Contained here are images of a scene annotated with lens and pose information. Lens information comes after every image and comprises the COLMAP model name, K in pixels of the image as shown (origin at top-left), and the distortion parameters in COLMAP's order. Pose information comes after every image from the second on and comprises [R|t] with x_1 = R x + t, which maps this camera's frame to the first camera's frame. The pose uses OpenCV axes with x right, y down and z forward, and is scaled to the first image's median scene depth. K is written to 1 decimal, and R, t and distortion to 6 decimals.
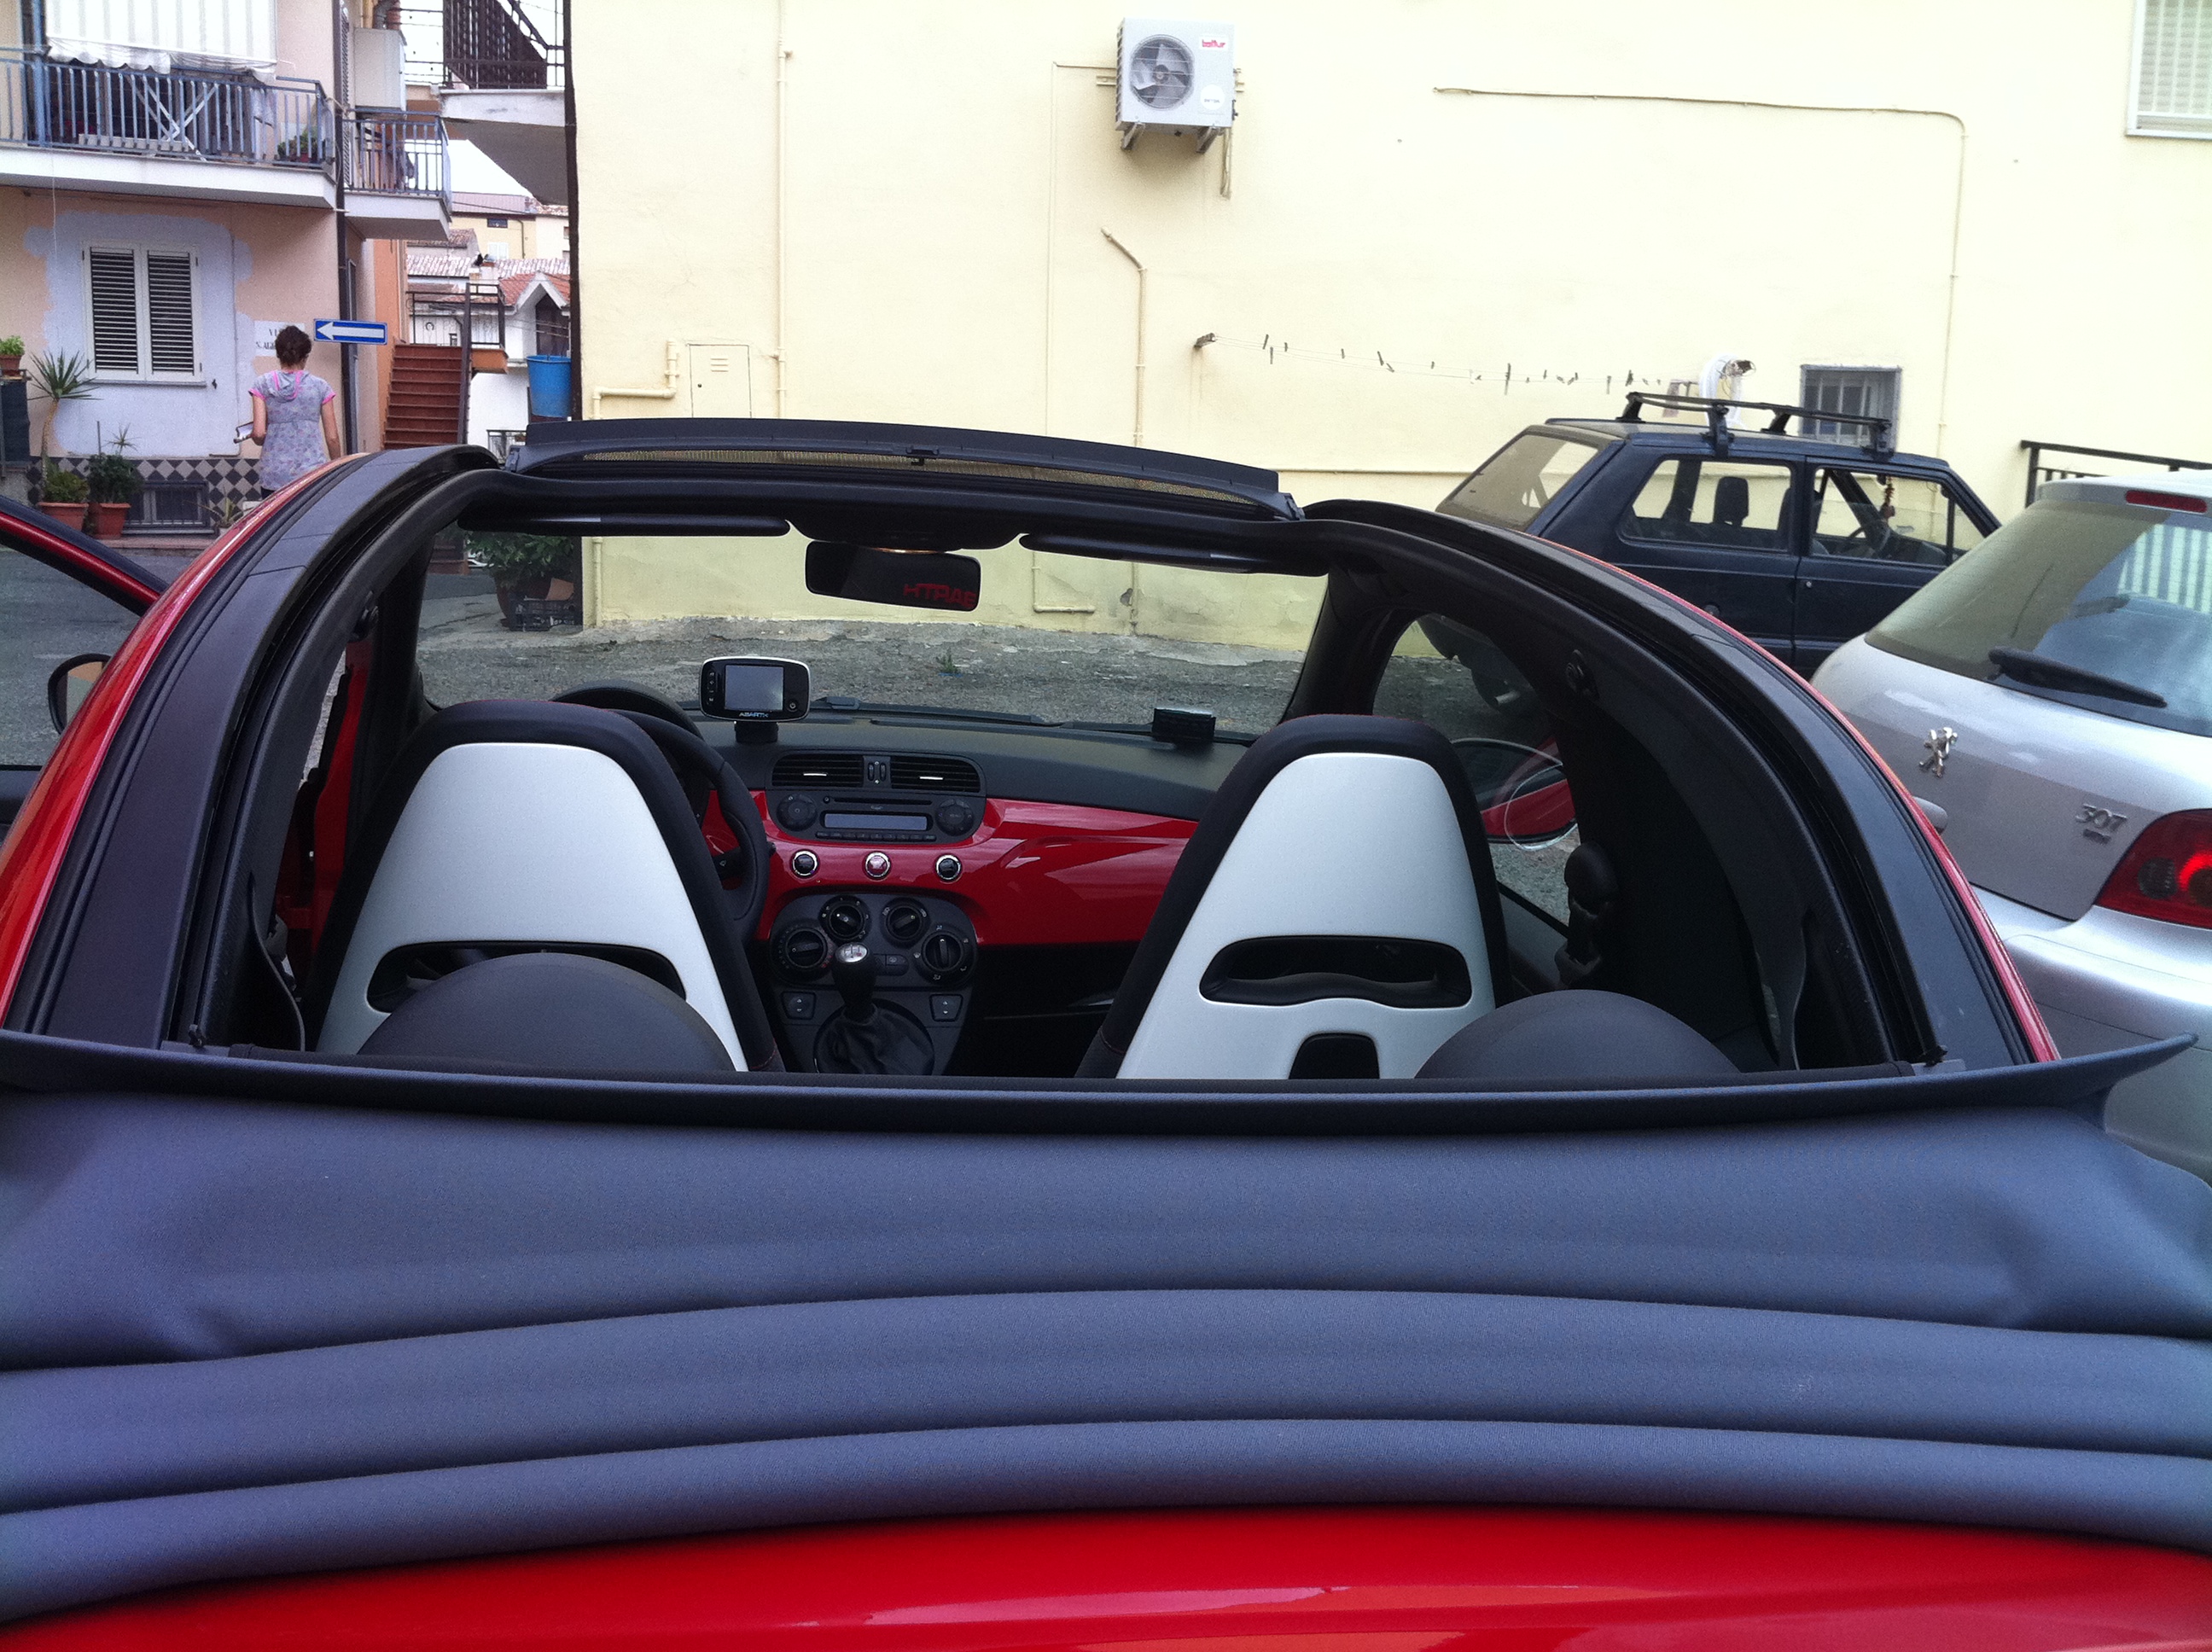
lens RADIAL K [[1907.5, 0, 1106.0], [0, 1907.5, 826.0], [0, 0, 1]] dist [-0.013013, 0.145456]
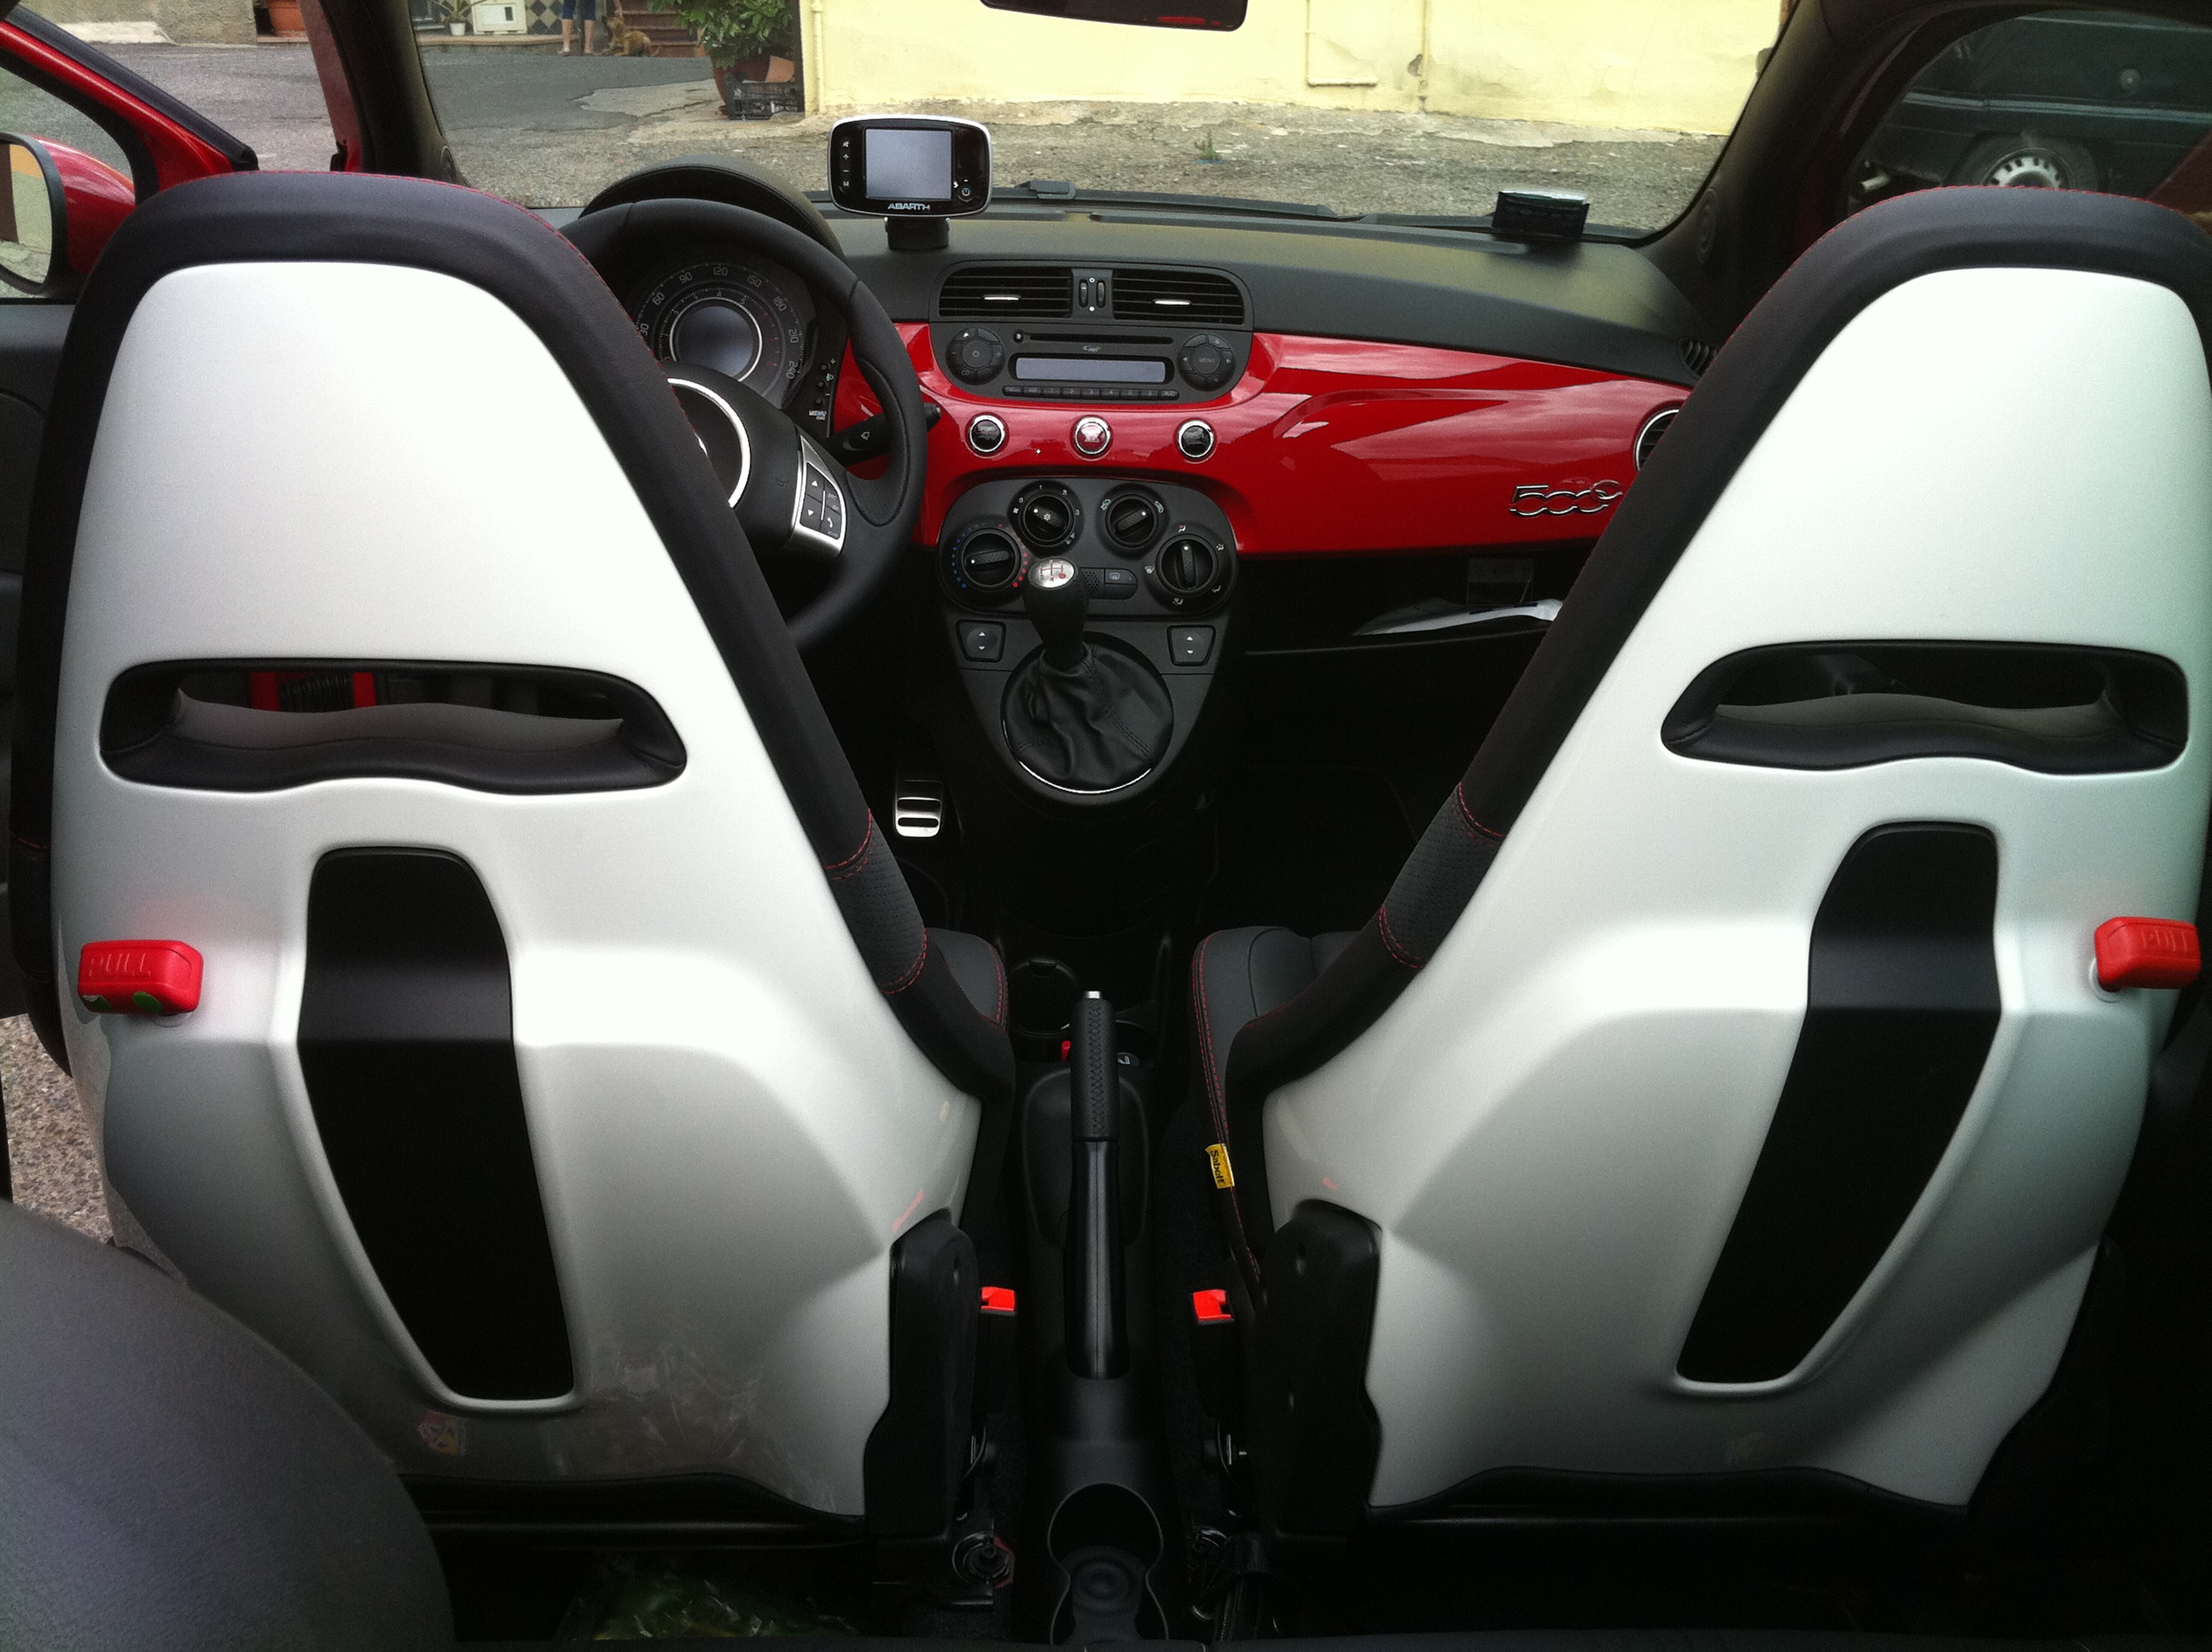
lens RADIAL K [[1907.5, 0, 1106.0], [0, 1907.5, 826.0], [0, 0, 1]] dist [-0.013013, 0.145456]
pose [[0.990946, 0.030298, -0.130801, -0.021044], [0.003384, 0.968261, 0.249919, -0.014620], [0.134222, -0.248099, 0.959391, 0.305159]]
